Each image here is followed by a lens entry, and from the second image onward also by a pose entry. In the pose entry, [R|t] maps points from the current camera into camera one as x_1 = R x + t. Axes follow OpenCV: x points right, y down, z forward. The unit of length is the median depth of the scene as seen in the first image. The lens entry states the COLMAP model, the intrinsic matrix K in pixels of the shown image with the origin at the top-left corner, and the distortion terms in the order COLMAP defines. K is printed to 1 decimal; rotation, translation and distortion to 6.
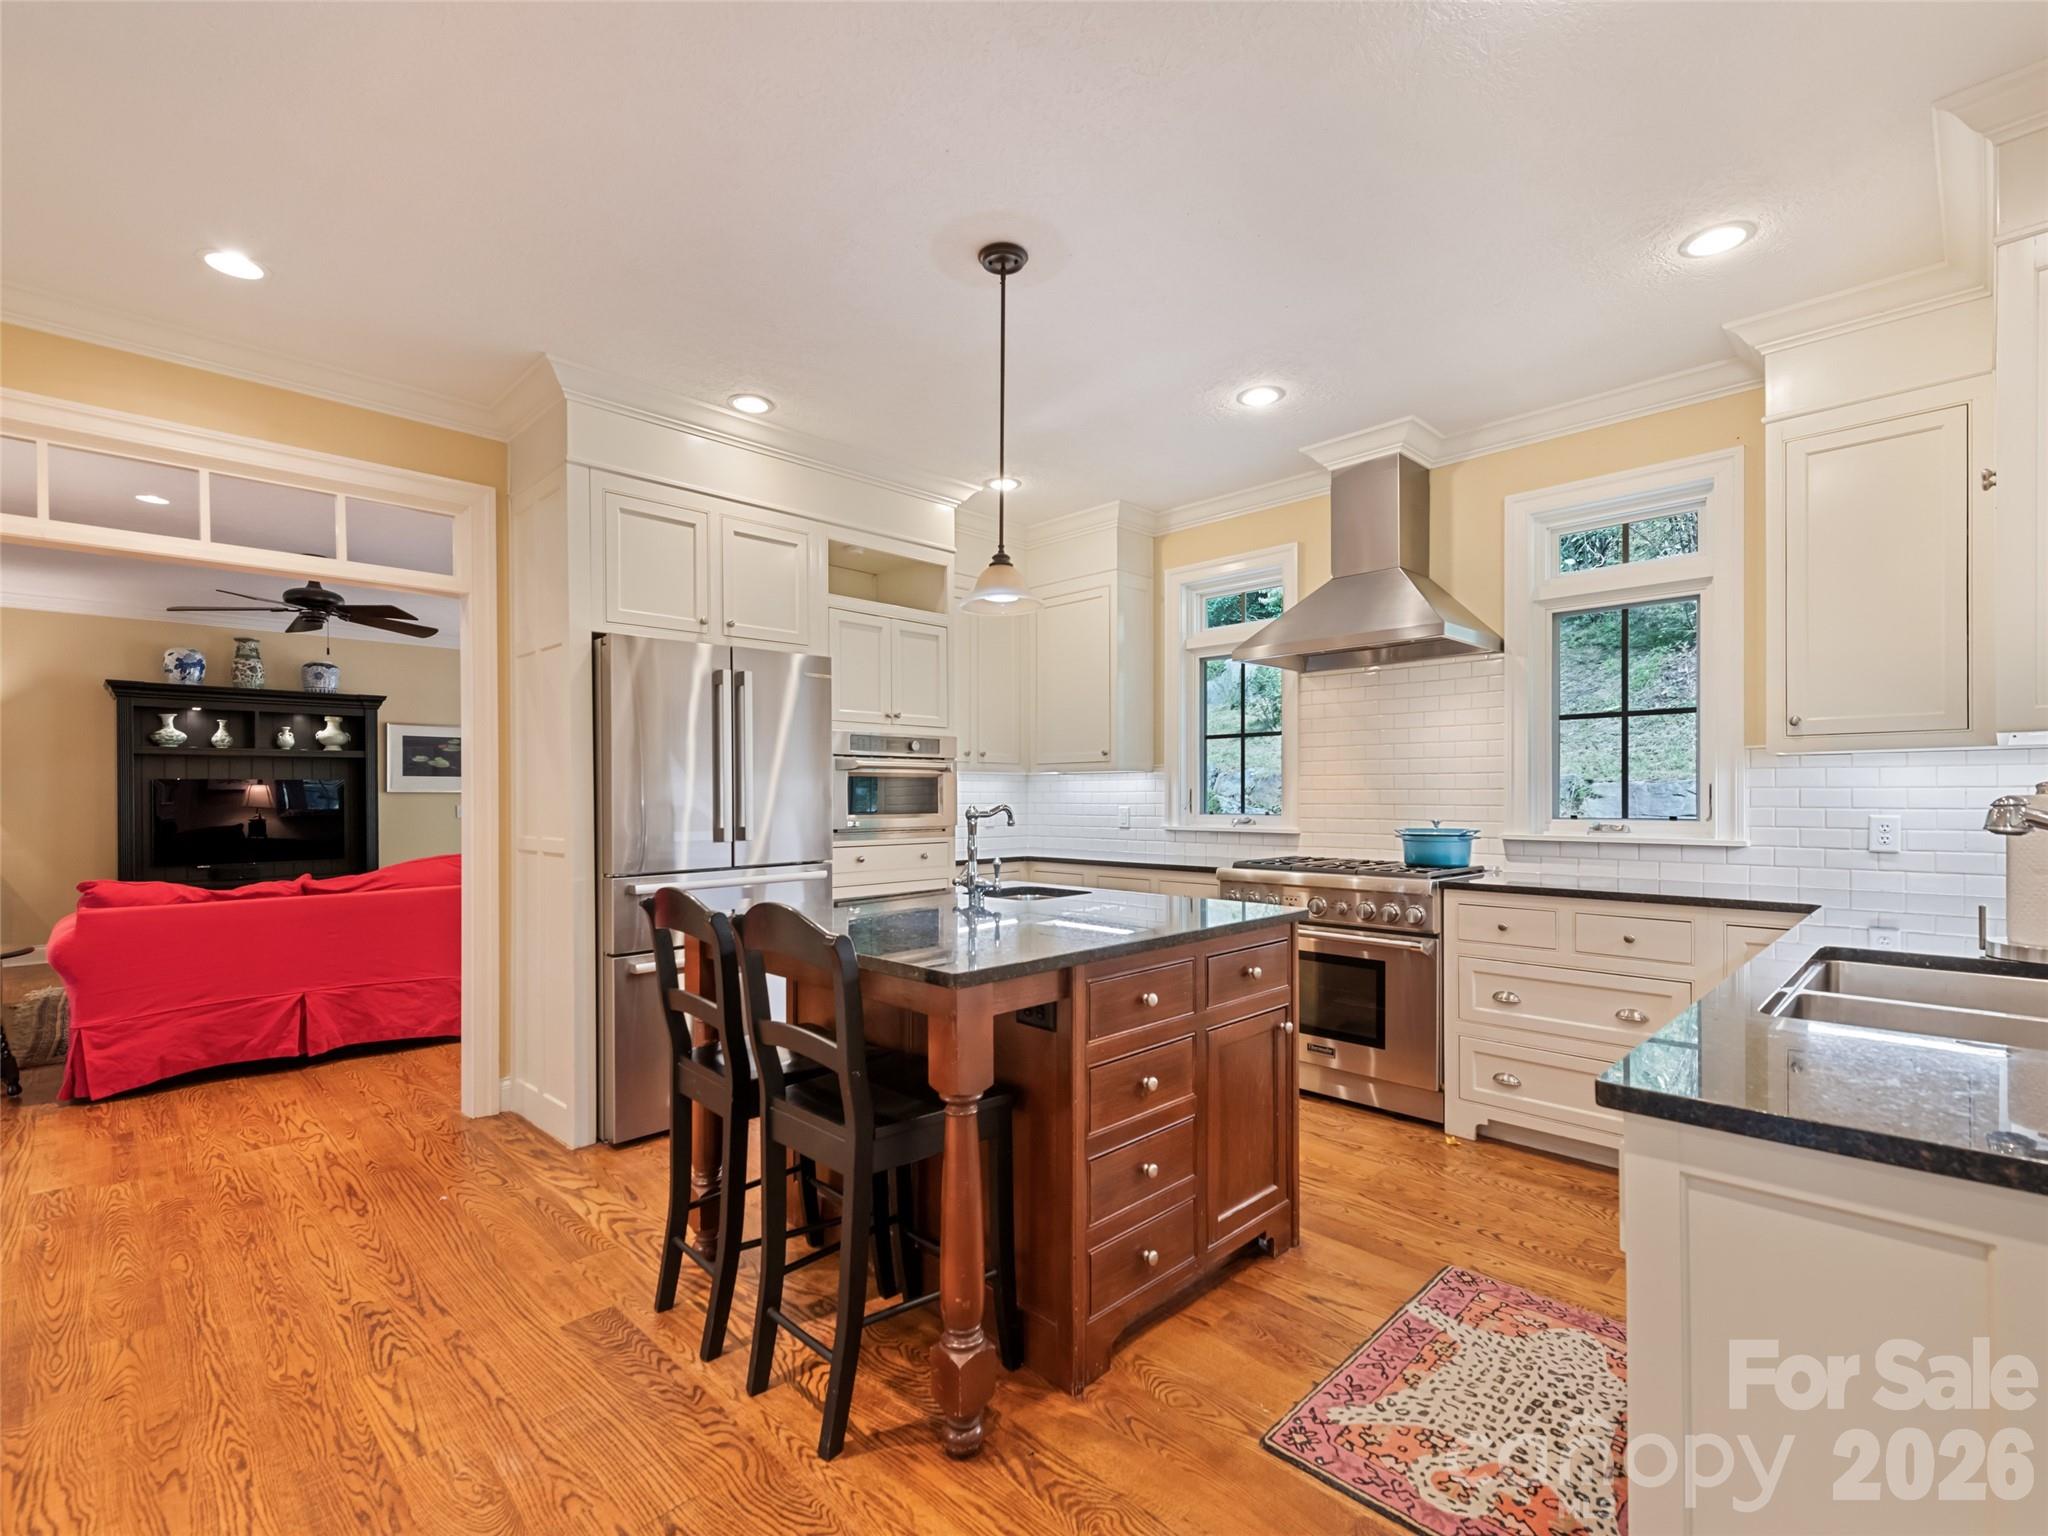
lens RADIAL K [[935.6, 0, 1022.5], [0, 935.6, 797.3], [0, 0, 1]] dist [0.015767, -0.000415]
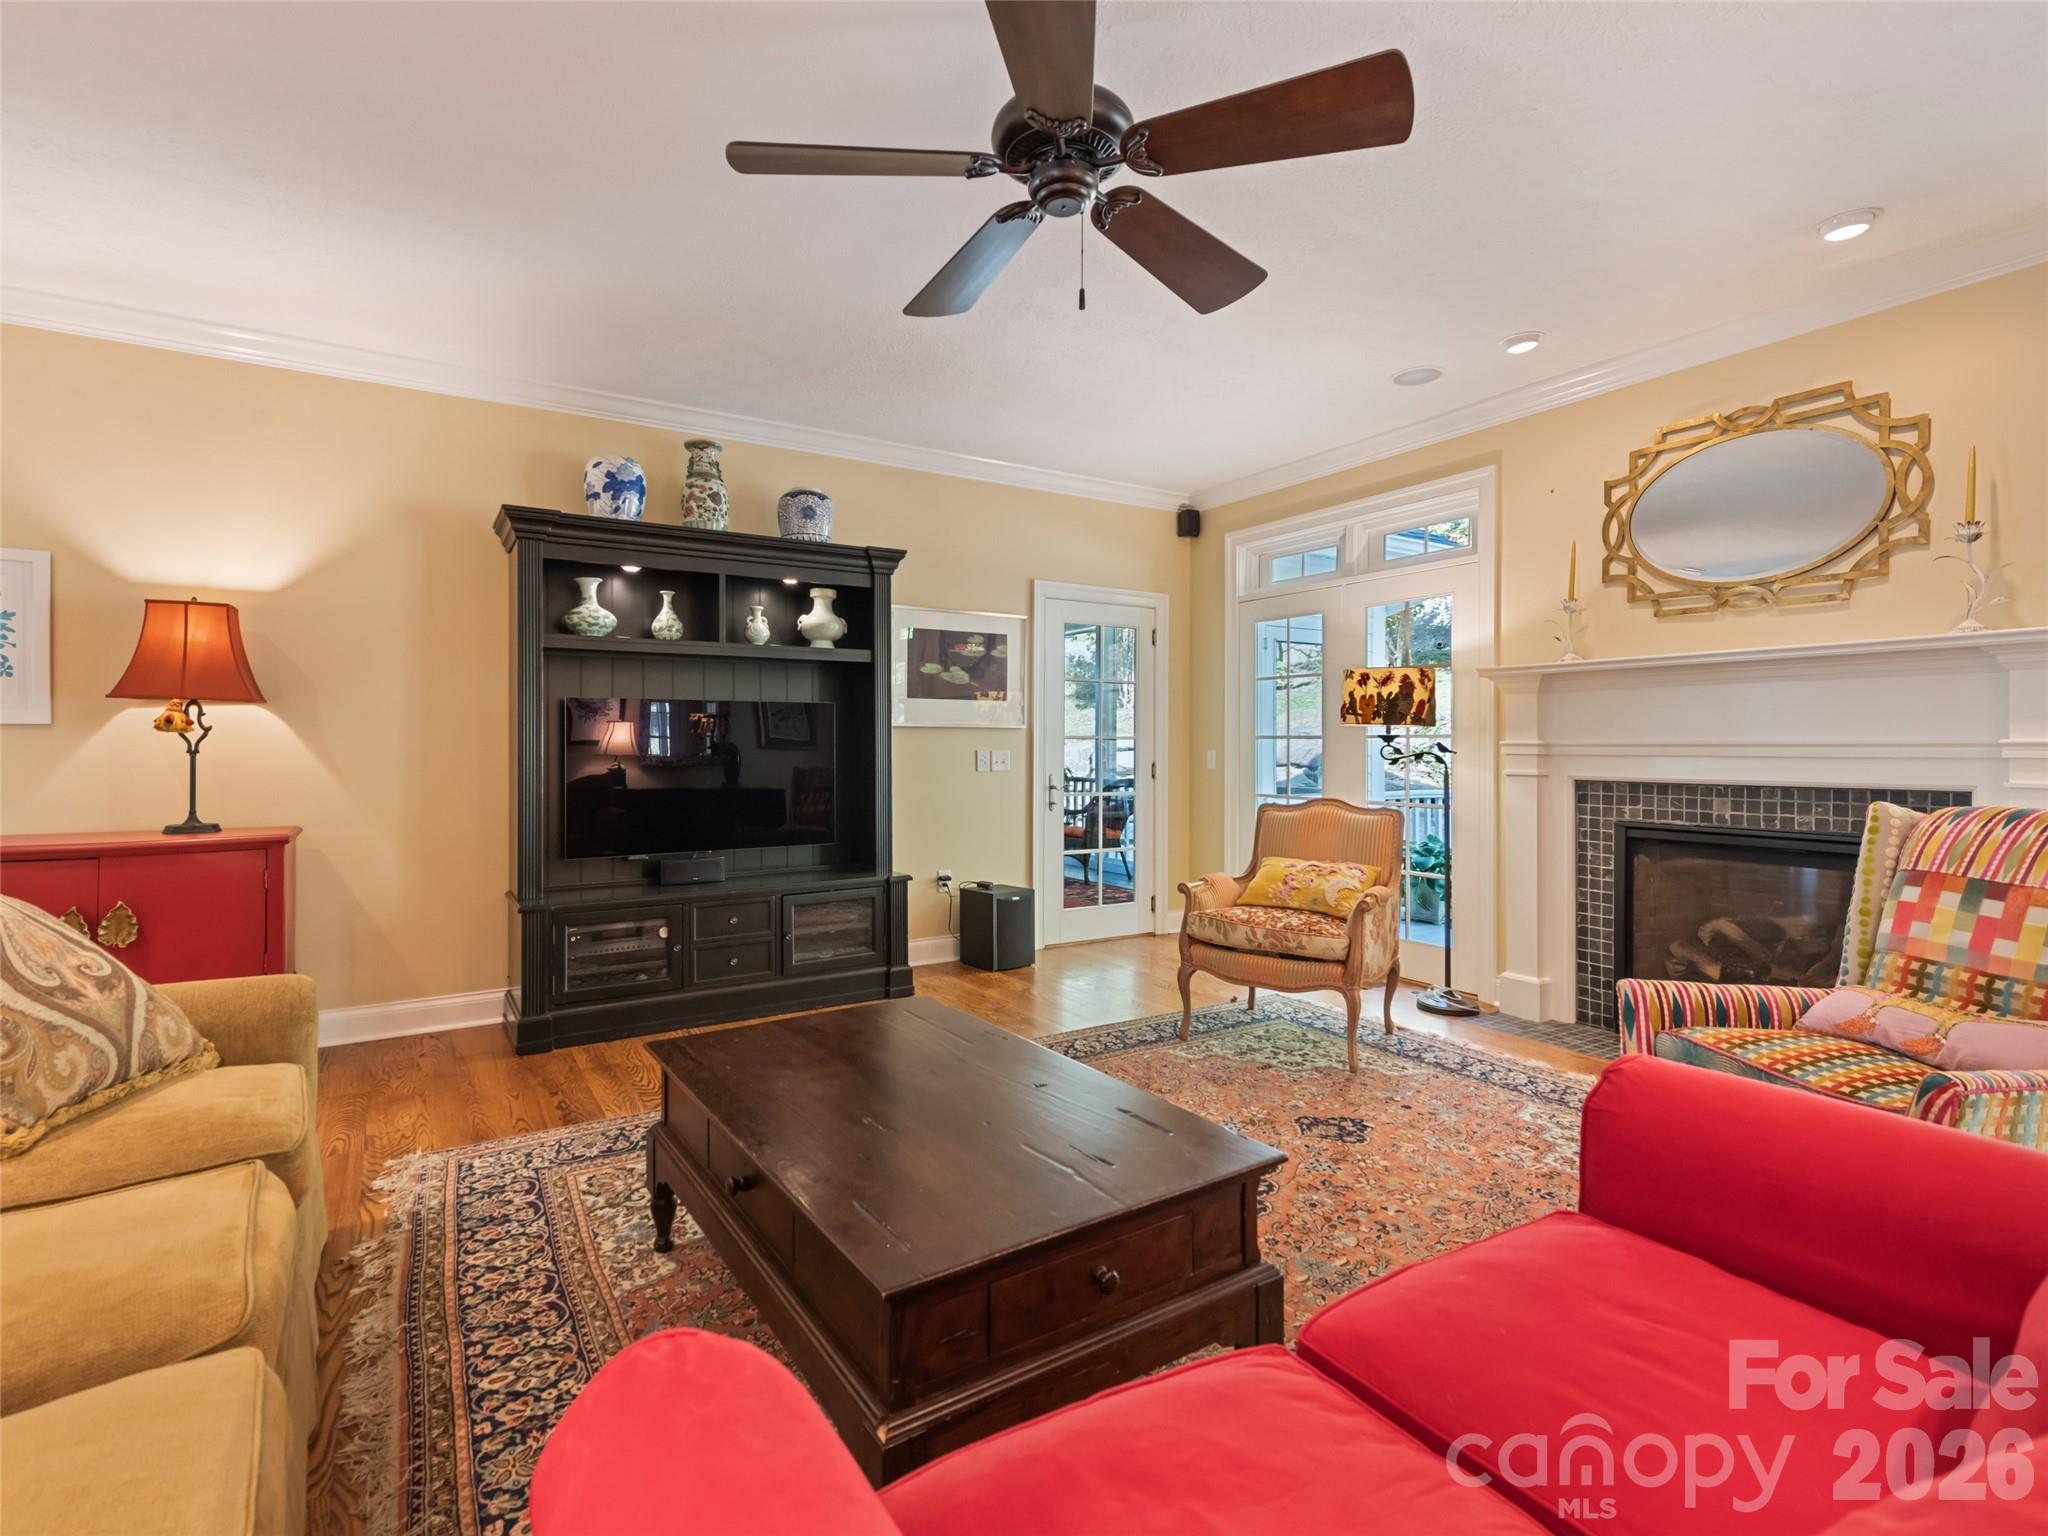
lens RADIAL K [[973.5, 0, 1015.3], [0, 973.5, 748.5], [0, 0, 1]] dist [0.021614, -0.000913]
pose [[0.972253, 0.004695, -0.233884, -0.497096], [-0.004587, 0.999989, 0.001007, 0.008450], [0.233887, 0.000094, 0.972264, 0.476203]]
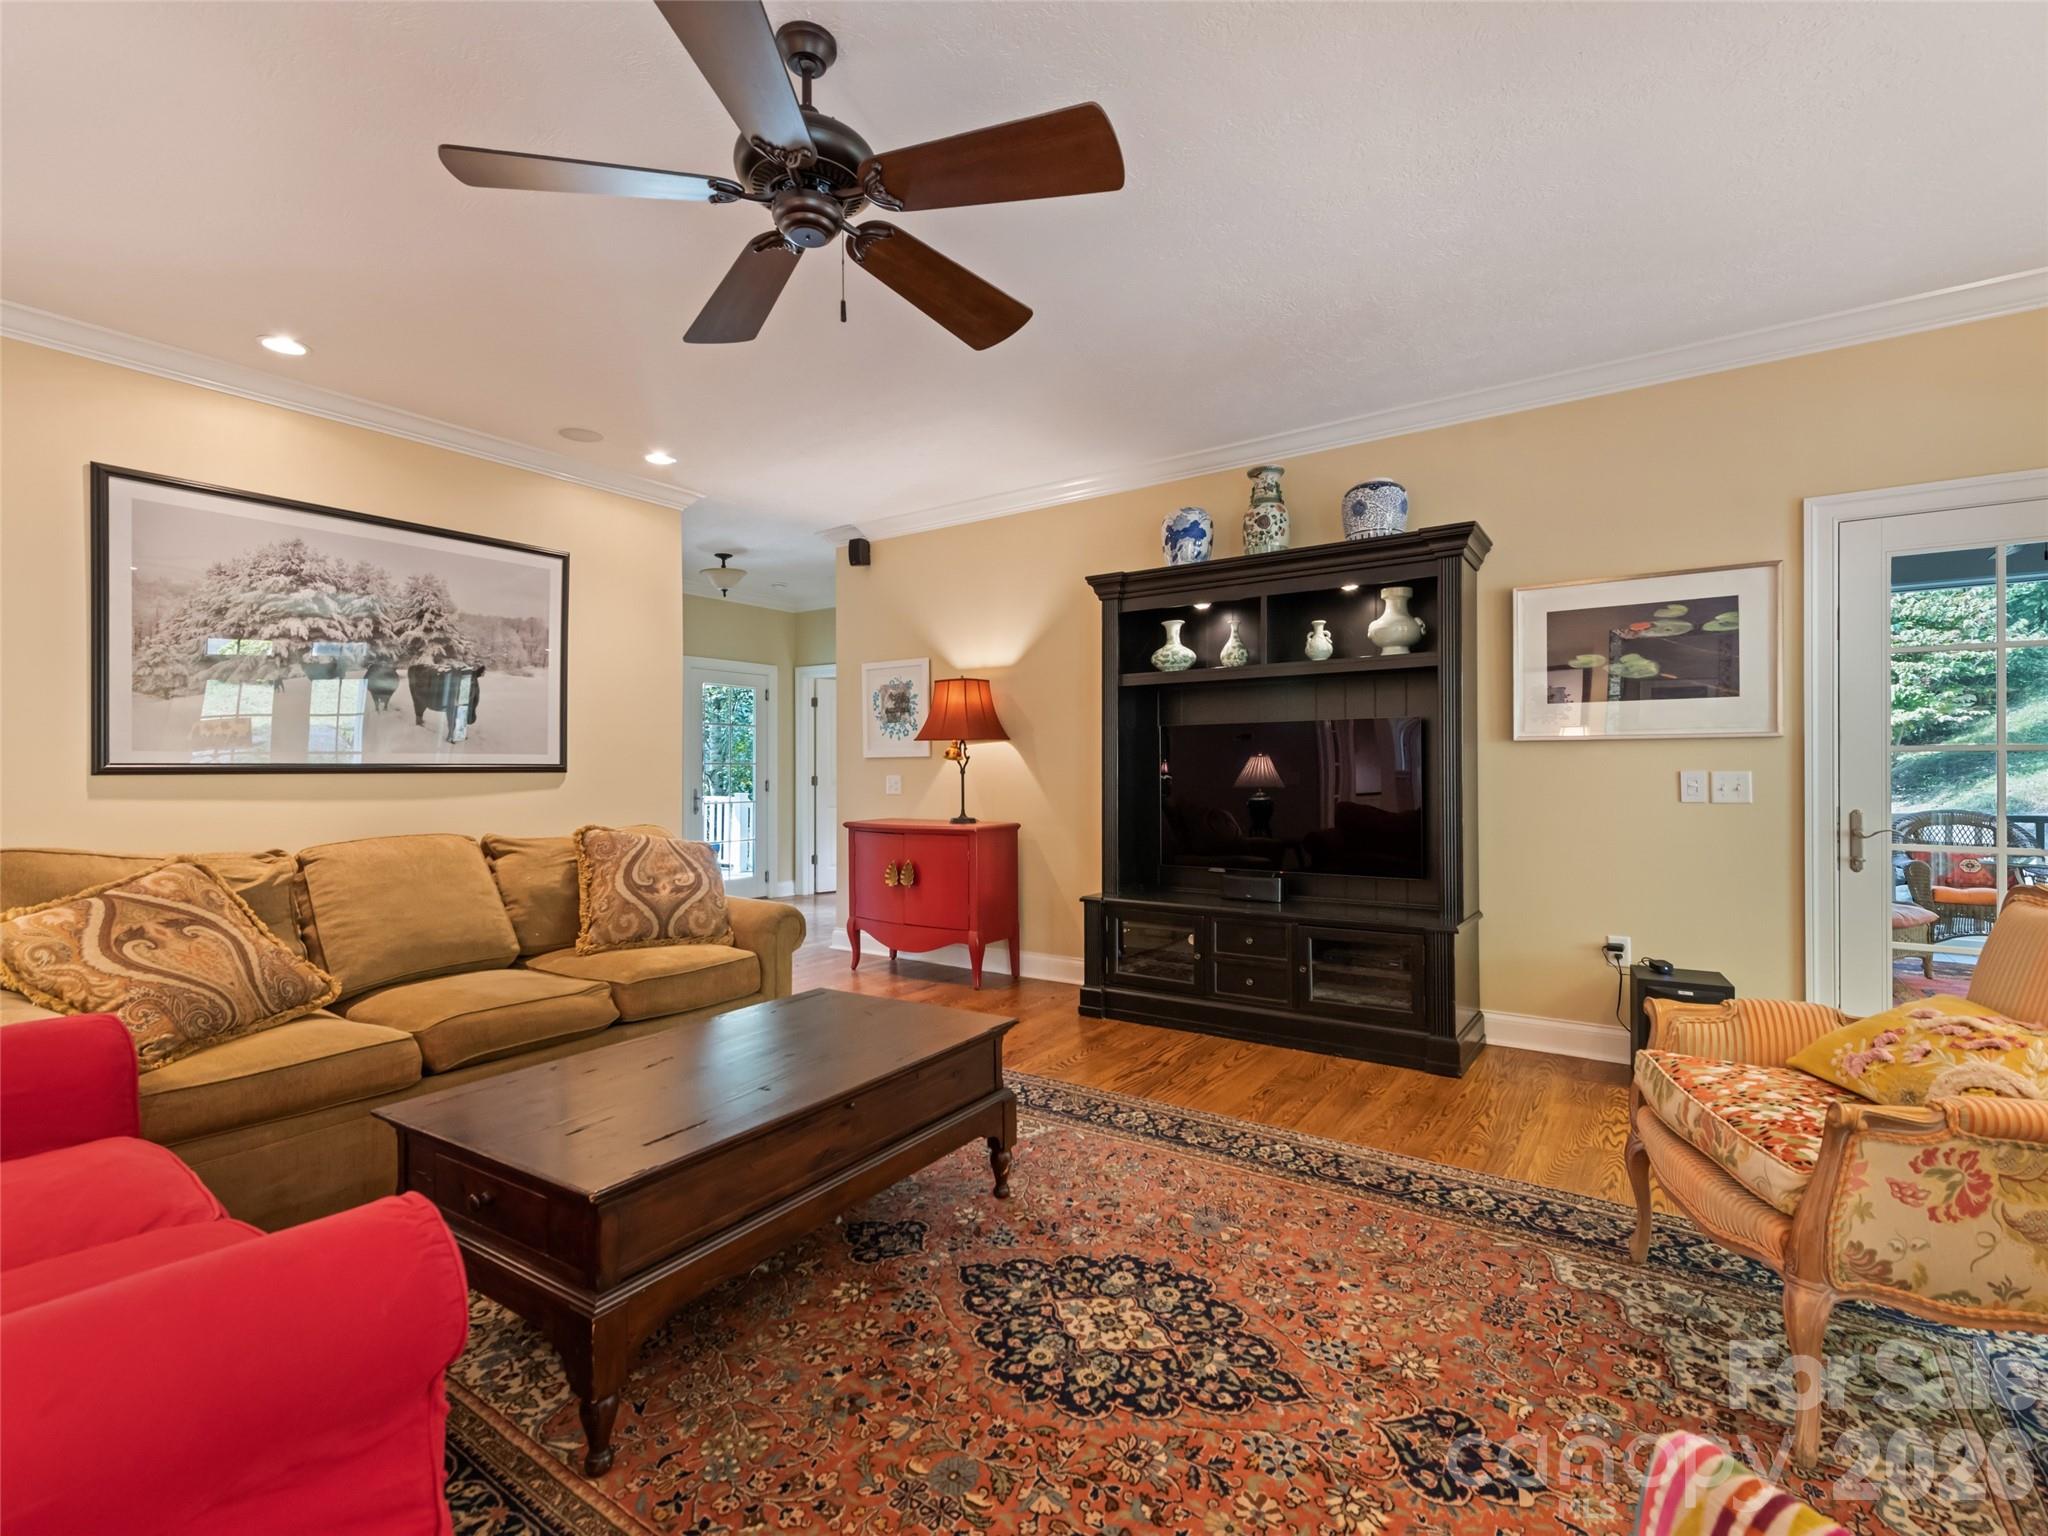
lens RADIAL K [[935.6, 0, 1011.9], [0, 935.6, 773.0], [0, 0, 1]] dist [0.015767, -0.000415]
pose [[0.183625, 0.007856, -0.982965, -0.292089], [0.001624, 0.999964, 0.008295, 0.006916], [0.982995, -0.003120, 0.183606, 0.733274]]
